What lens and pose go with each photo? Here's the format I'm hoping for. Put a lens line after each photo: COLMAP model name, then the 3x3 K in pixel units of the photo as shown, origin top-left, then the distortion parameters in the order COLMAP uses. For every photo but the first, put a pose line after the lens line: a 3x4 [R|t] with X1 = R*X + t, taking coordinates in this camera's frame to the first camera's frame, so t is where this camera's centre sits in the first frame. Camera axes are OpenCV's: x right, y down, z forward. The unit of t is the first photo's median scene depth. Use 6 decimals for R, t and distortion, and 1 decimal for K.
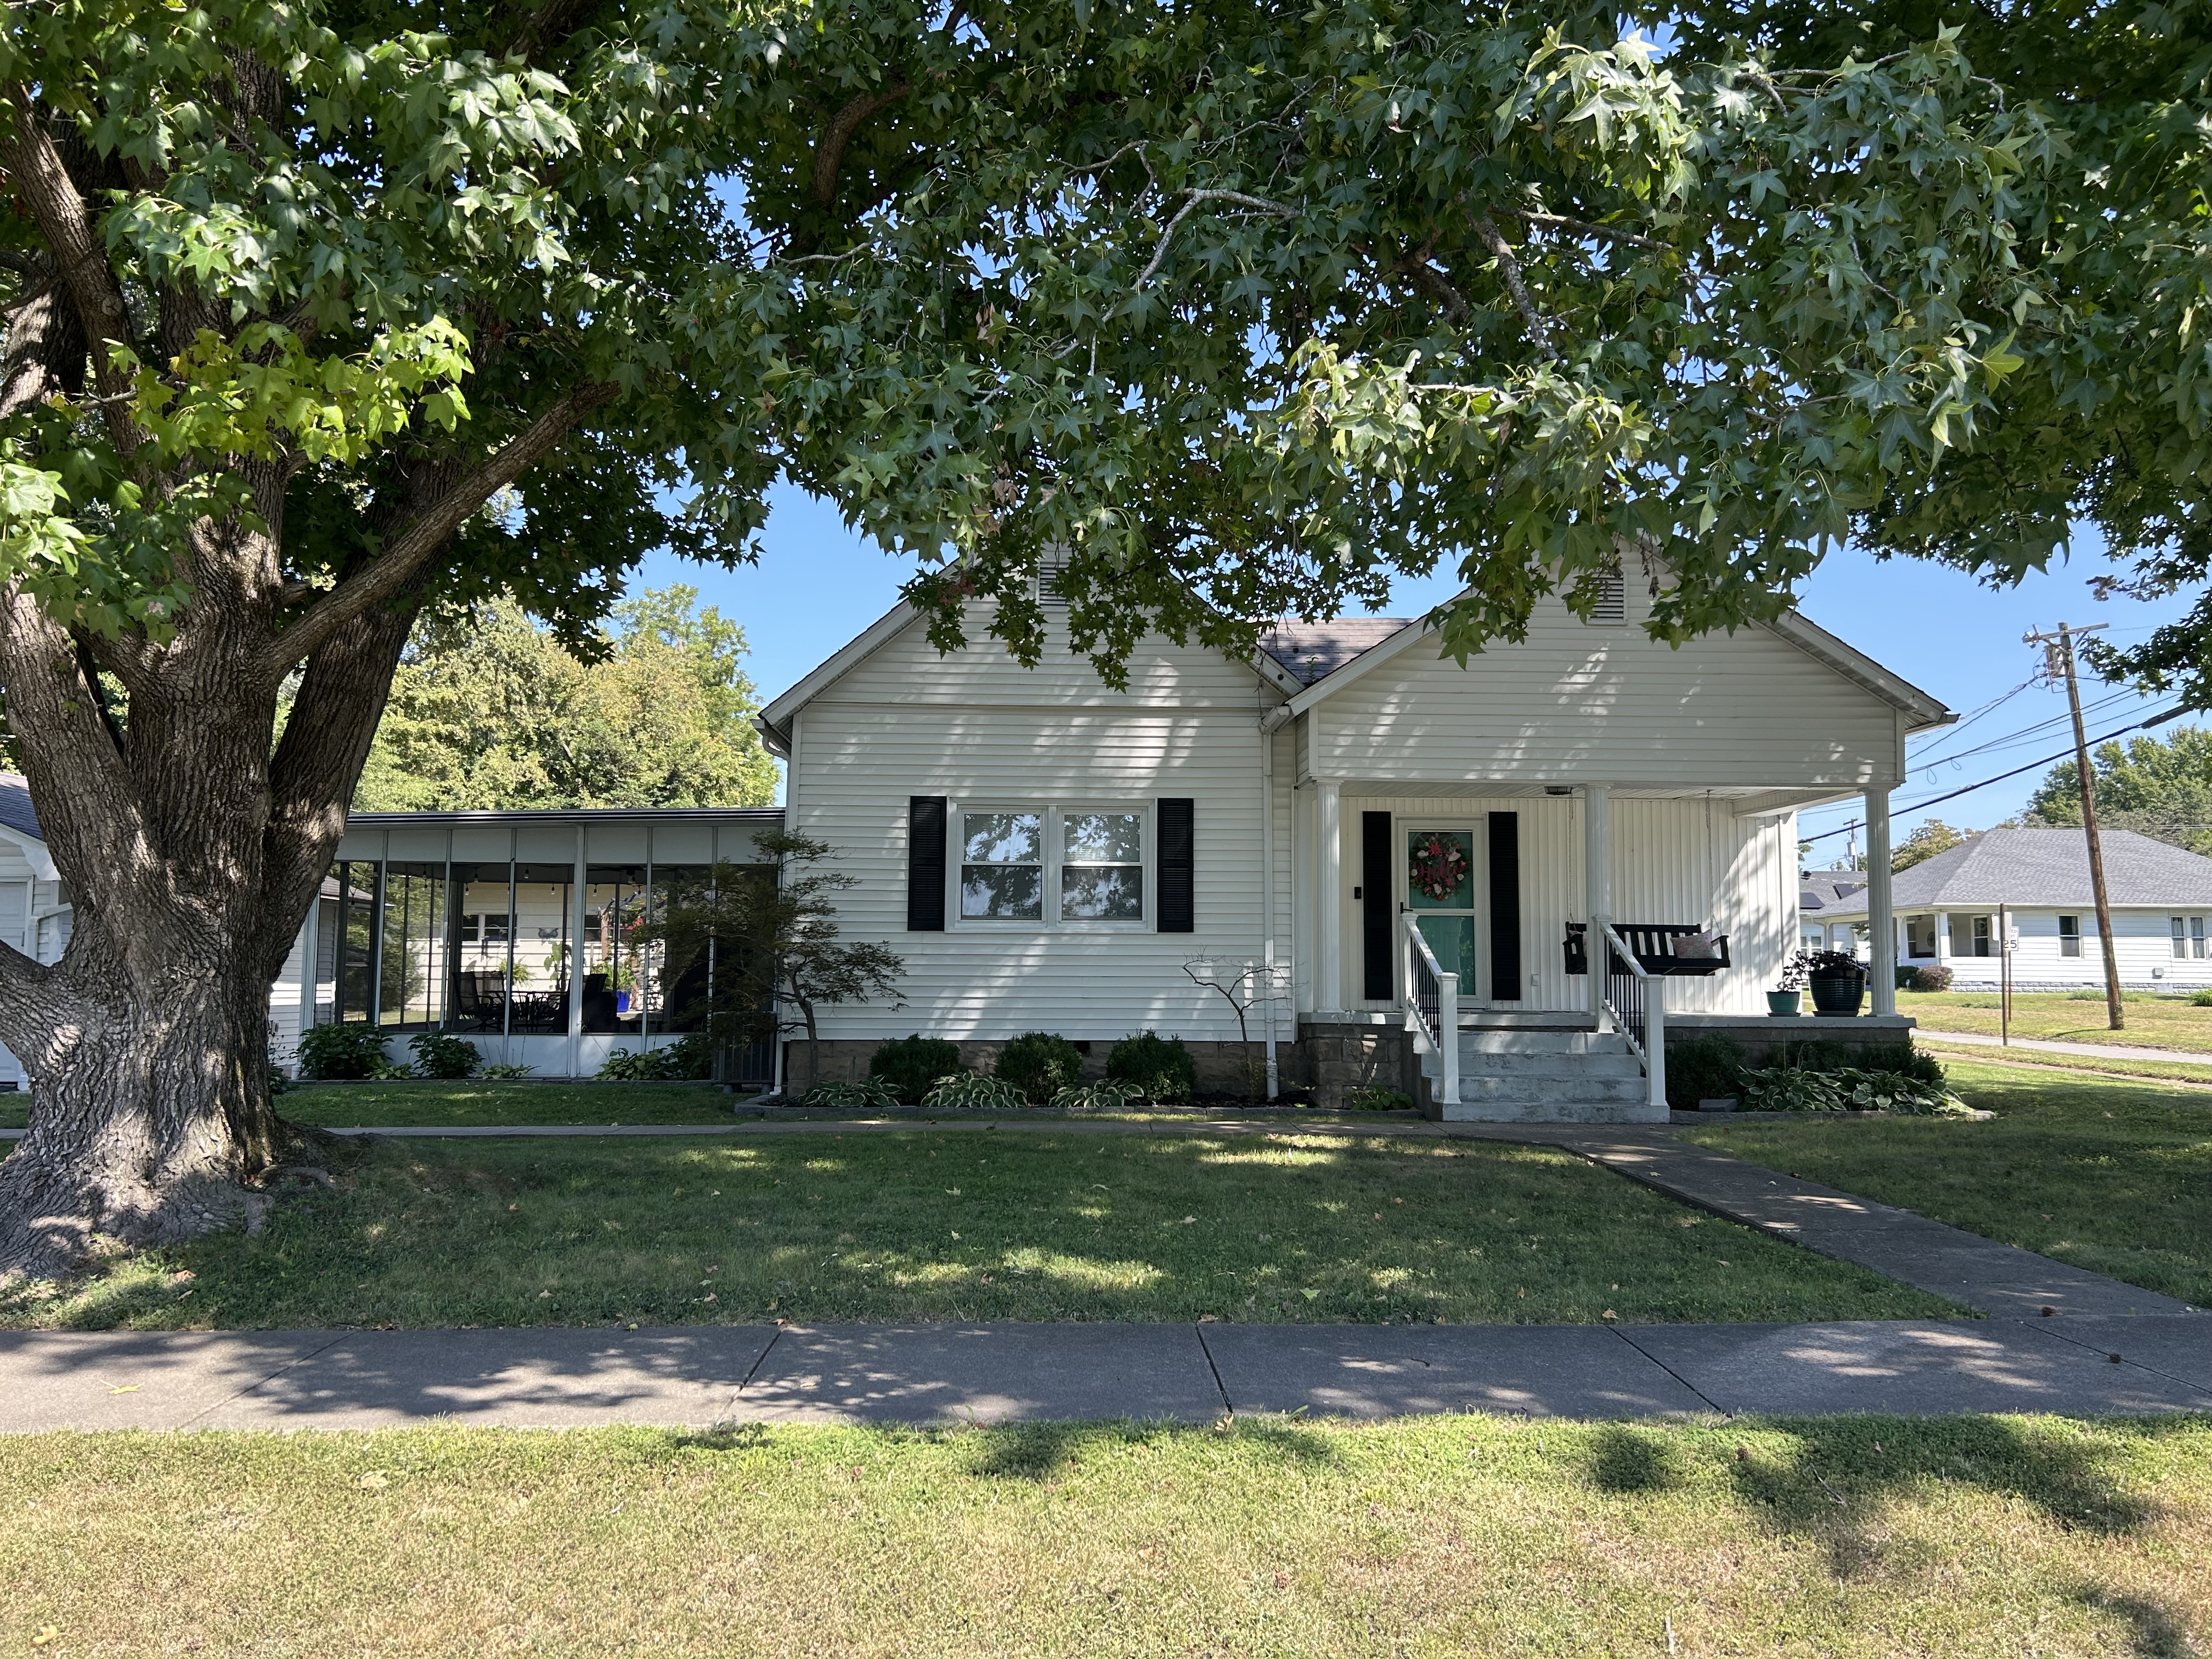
lens RADIAL K [[1670.9, 0, 1111.8], [0, 1670.9, 833.0], [0, 0, 1]] dist [0.045674, -0.067044]
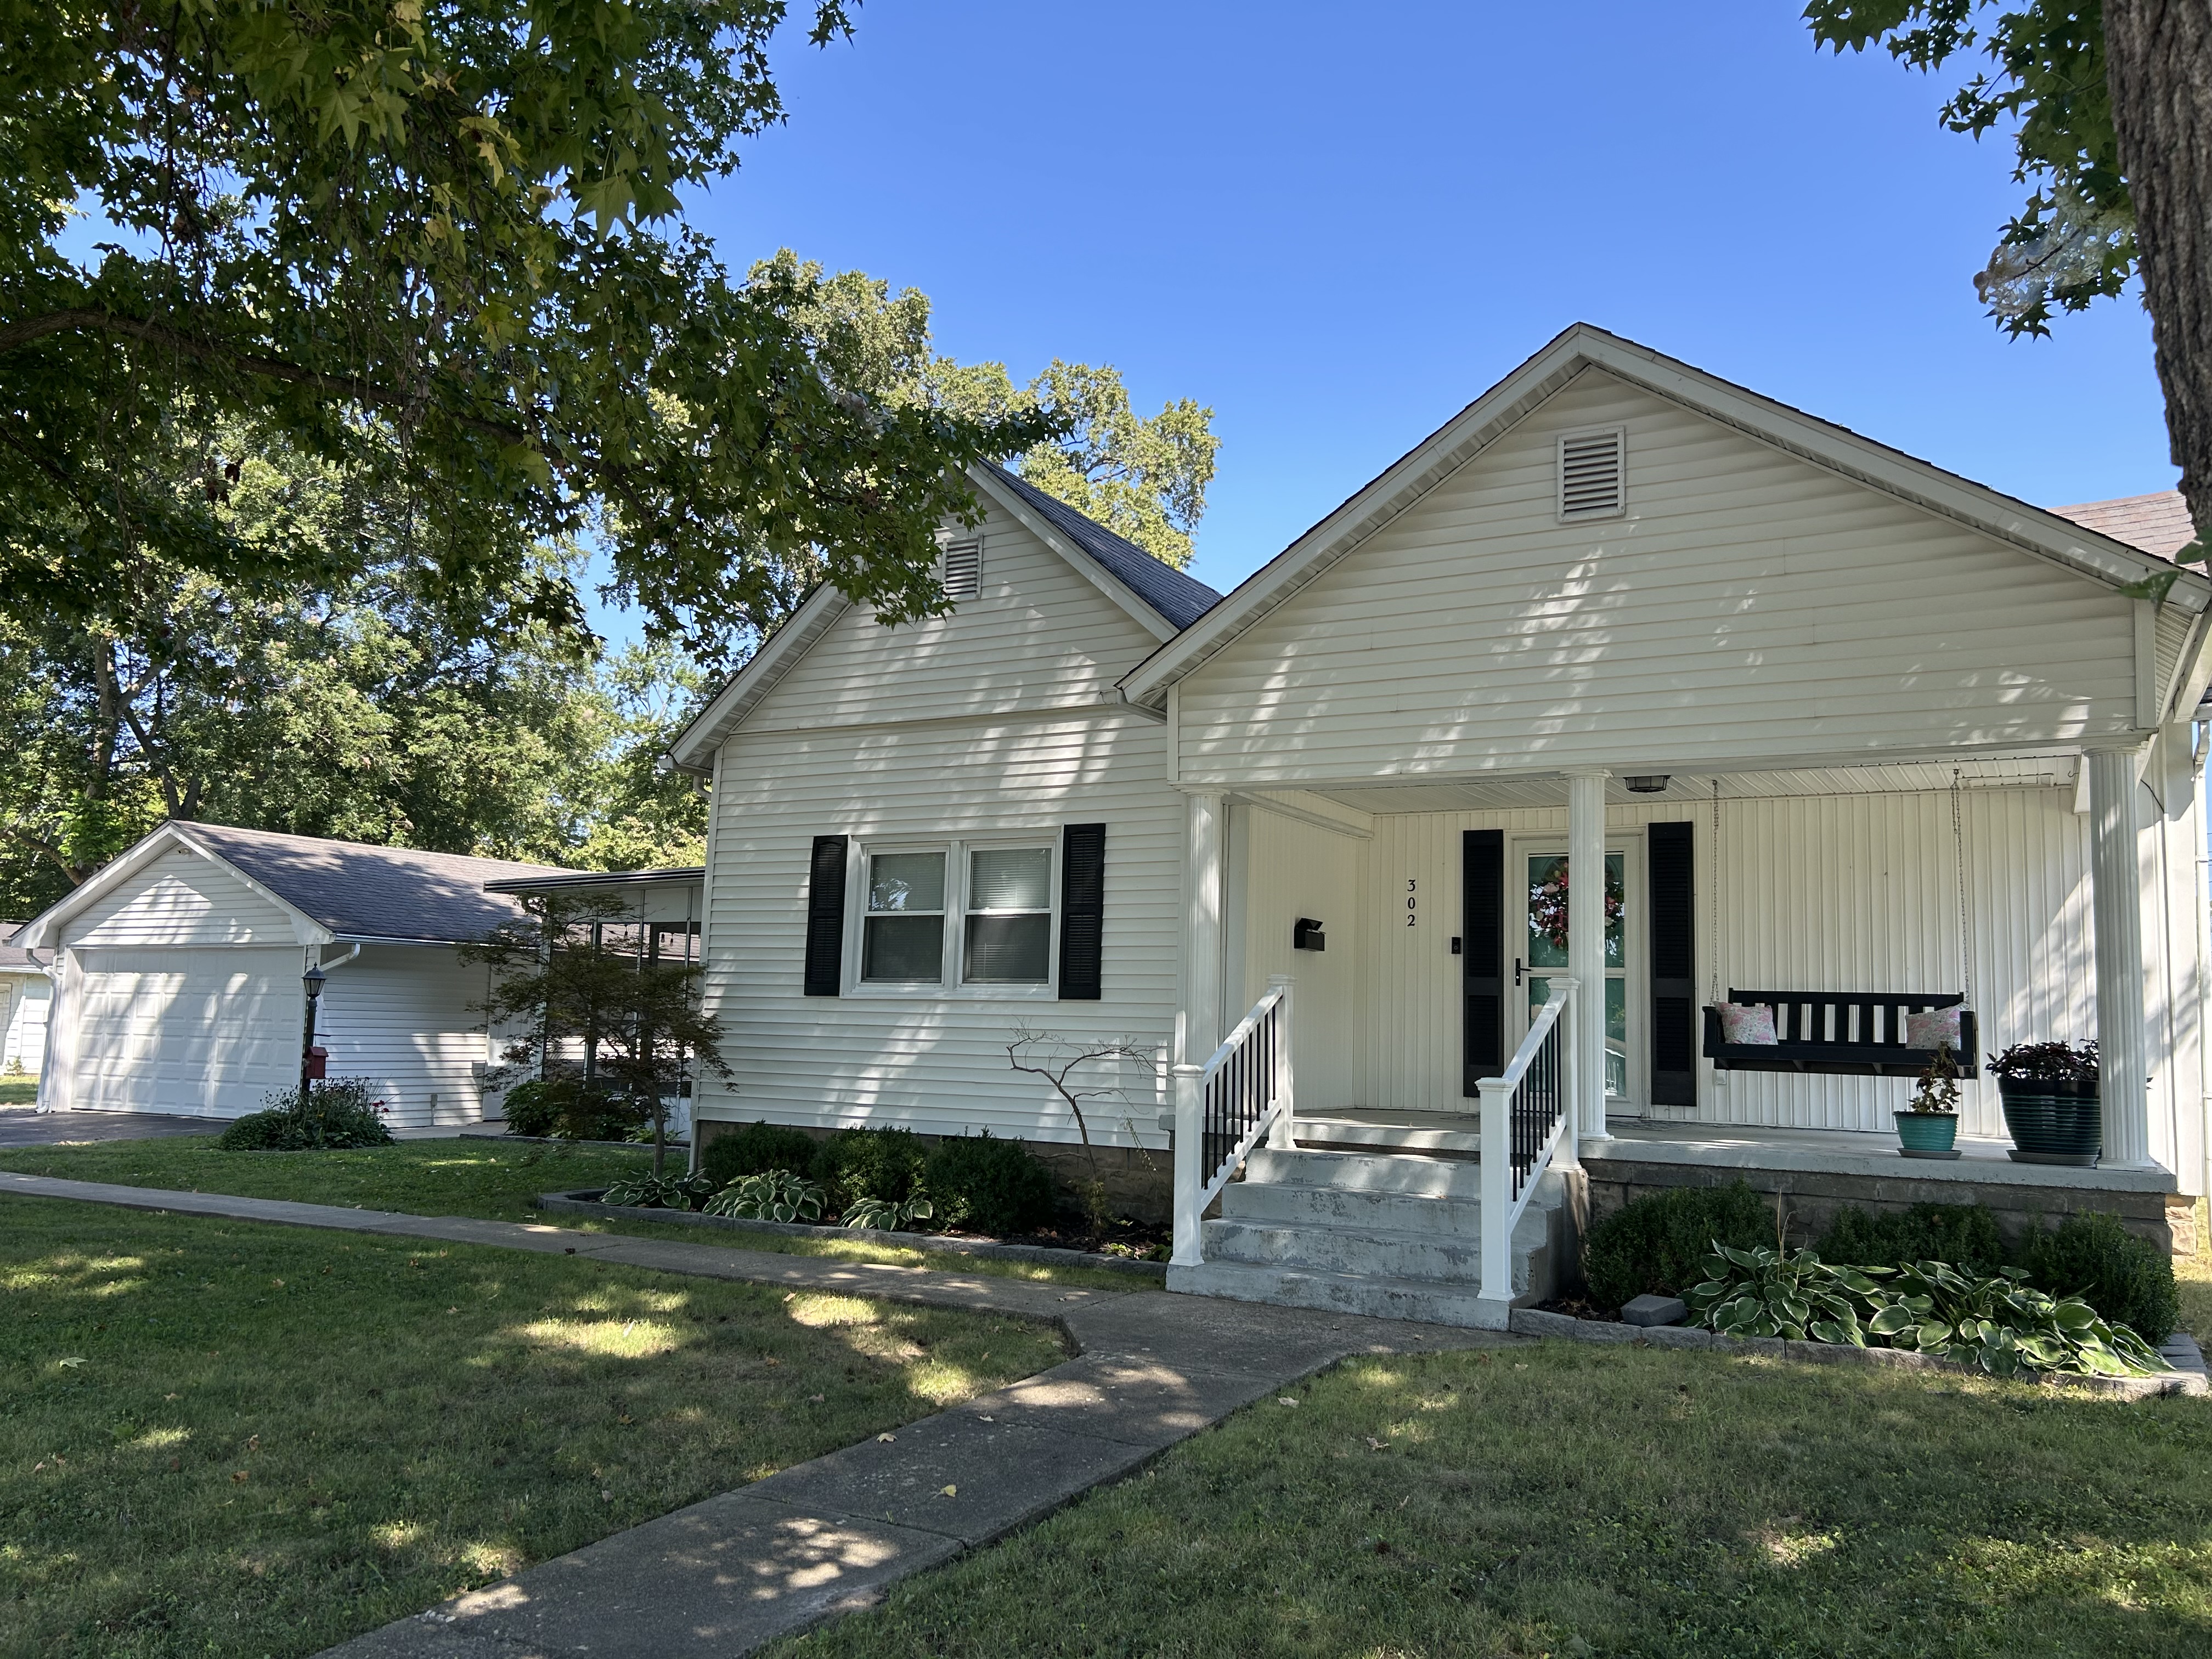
lens RADIAL K [[1670.9, 0, 1091.1], [0, 1670.9, 830.9], [0, 0, 1]] dist [0.045674, -0.067044]
pose [[0.854568, -0.044309, -0.517447, 0.440315], [0.026041, 0.998756, -0.042516, 0.015048], [0.518687, 0.022858, 0.854659, 0.350776]]
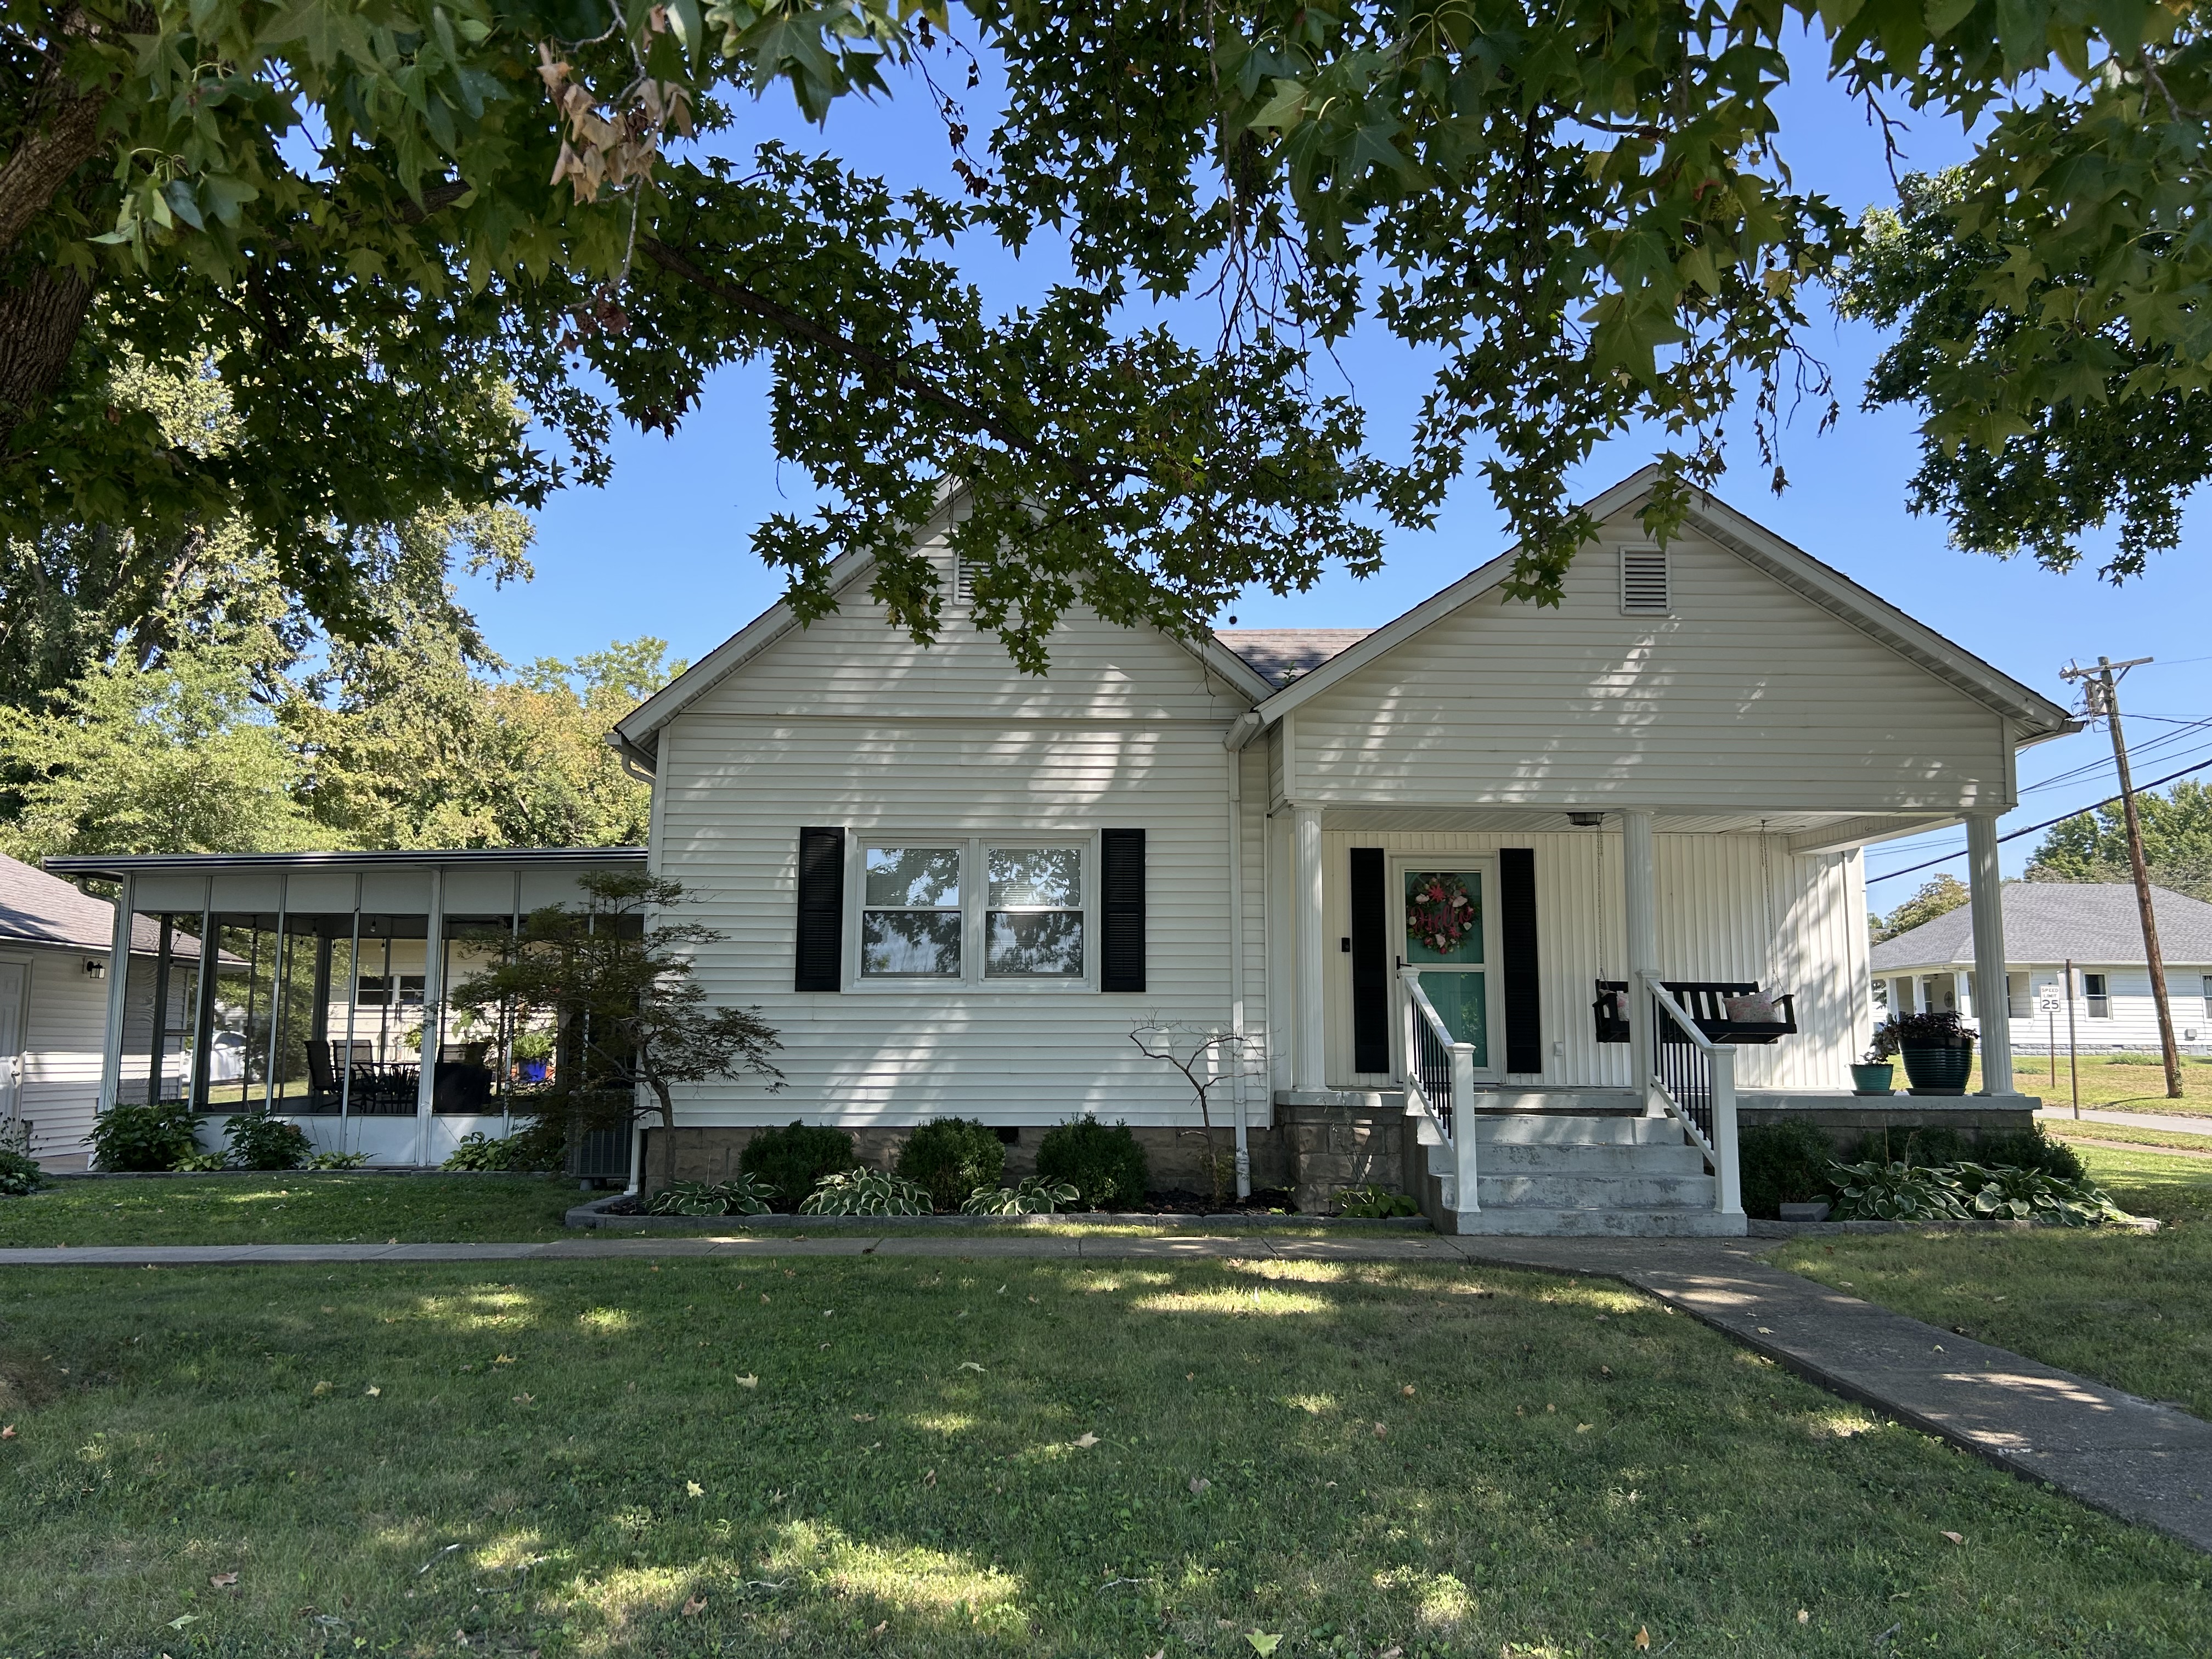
lens RADIAL K [[1670.9, 0, 1096.6], [0, 1670.9, 815.7], [0, 0, 1]] dist [0.045674, -0.067044]
pose [[0.999997, -0.002295, -0.001264, 0.026388], [0.002233, 0.998897, -0.046903, 0.011422], [0.001370, 0.046900, 0.998899, 0.179646]]
